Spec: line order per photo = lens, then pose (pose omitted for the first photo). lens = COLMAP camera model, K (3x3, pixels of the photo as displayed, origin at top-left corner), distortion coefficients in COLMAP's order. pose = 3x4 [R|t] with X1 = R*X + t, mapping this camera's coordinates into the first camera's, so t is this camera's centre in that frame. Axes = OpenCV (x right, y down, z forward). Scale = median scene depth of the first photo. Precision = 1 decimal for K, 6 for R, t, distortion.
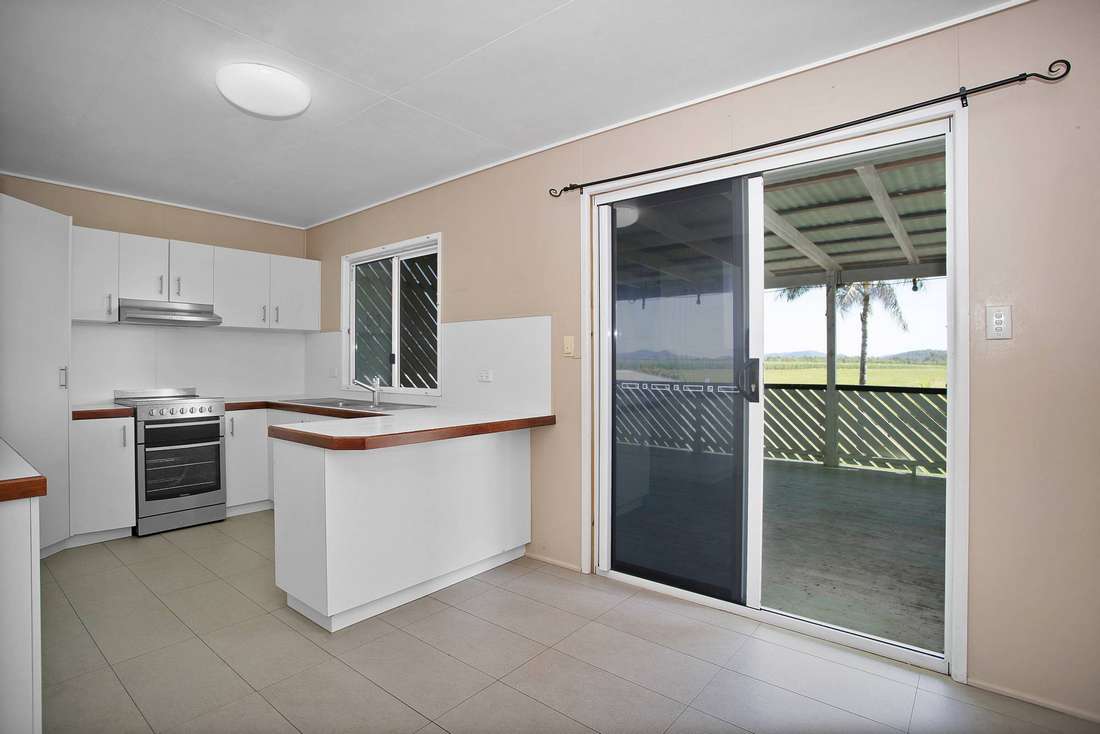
lens RADIAL K [[547.1, 0, 549.4], [0, 547.1, 364.3], [0, 0, 1]] dist [-0.063798, 0.000488]
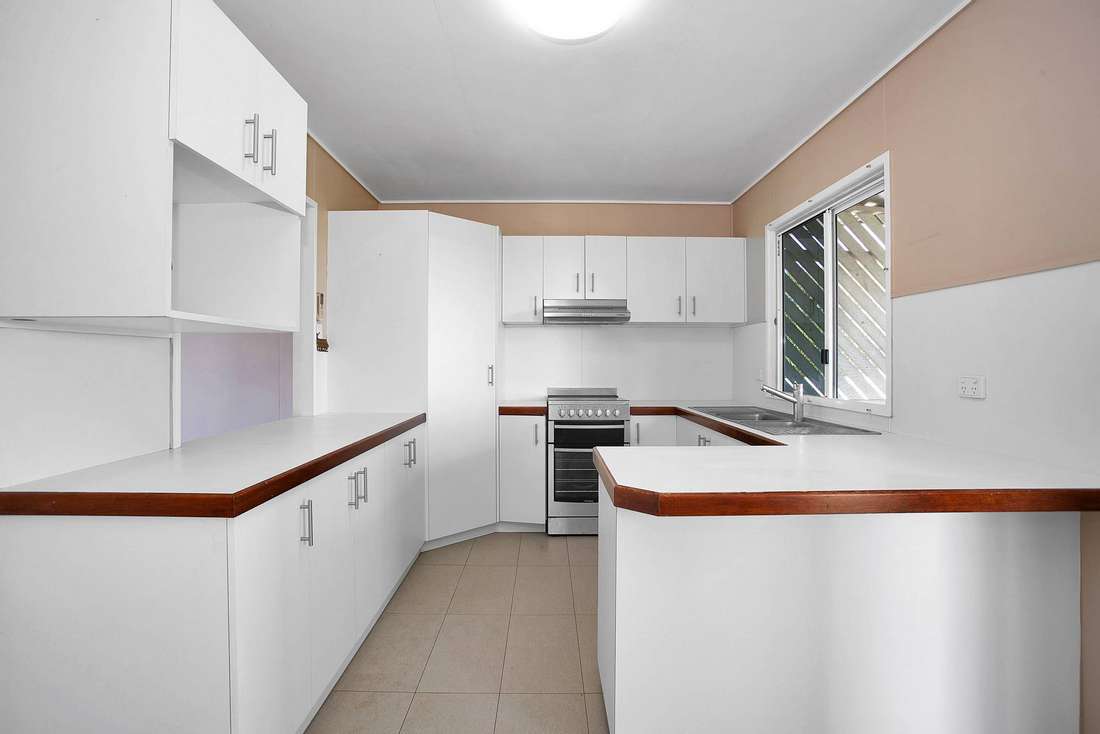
lens RADIAL K [[547.1, 0, 549.4], [0, 547.1, 364.3], [0, 0, 1]] dist [-0.063798, 0.000488]
pose [[0.644552, 0.003778, -0.764551, 0.011650], [-0.003682, 0.999992, 0.001837, -0.000167], [0.764551, 0.001632, 0.644561, 0.299600]]
